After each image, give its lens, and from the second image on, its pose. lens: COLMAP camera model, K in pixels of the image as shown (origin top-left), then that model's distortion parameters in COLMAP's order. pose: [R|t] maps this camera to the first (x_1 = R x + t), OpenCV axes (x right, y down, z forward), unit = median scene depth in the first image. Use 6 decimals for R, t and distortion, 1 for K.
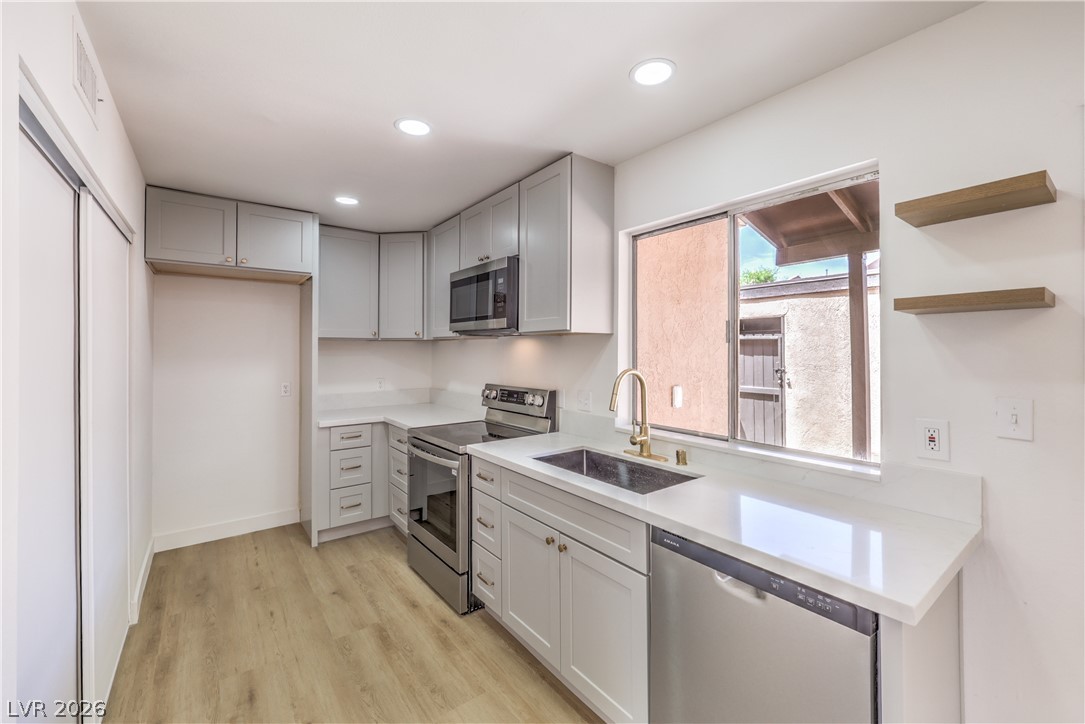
lens RADIAL K [[448.0, 0, 532.4], [0, 448.0, 350.2], [0, 0, 1]] dist [-0.003005, 0.000384]
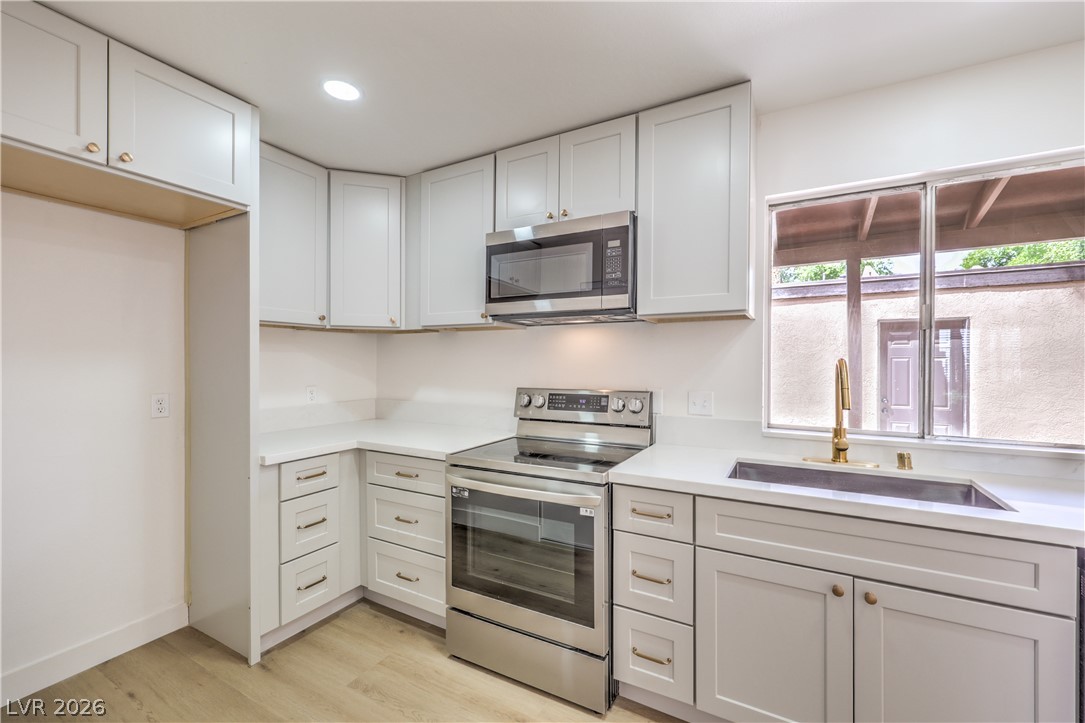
lens RADIAL K [[448.0, 0, 547.5], [0, 448.0, 368.6], [0, 0, 1]] dist [-0.003005, 0.000384]
pose [[0.911136, -0.002051, 0.412100, -0.386995], [-0.004799, 0.999867, 0.015588, 0.031839], [-0.412078, -0.016181, 0.911005, 0.304305]]
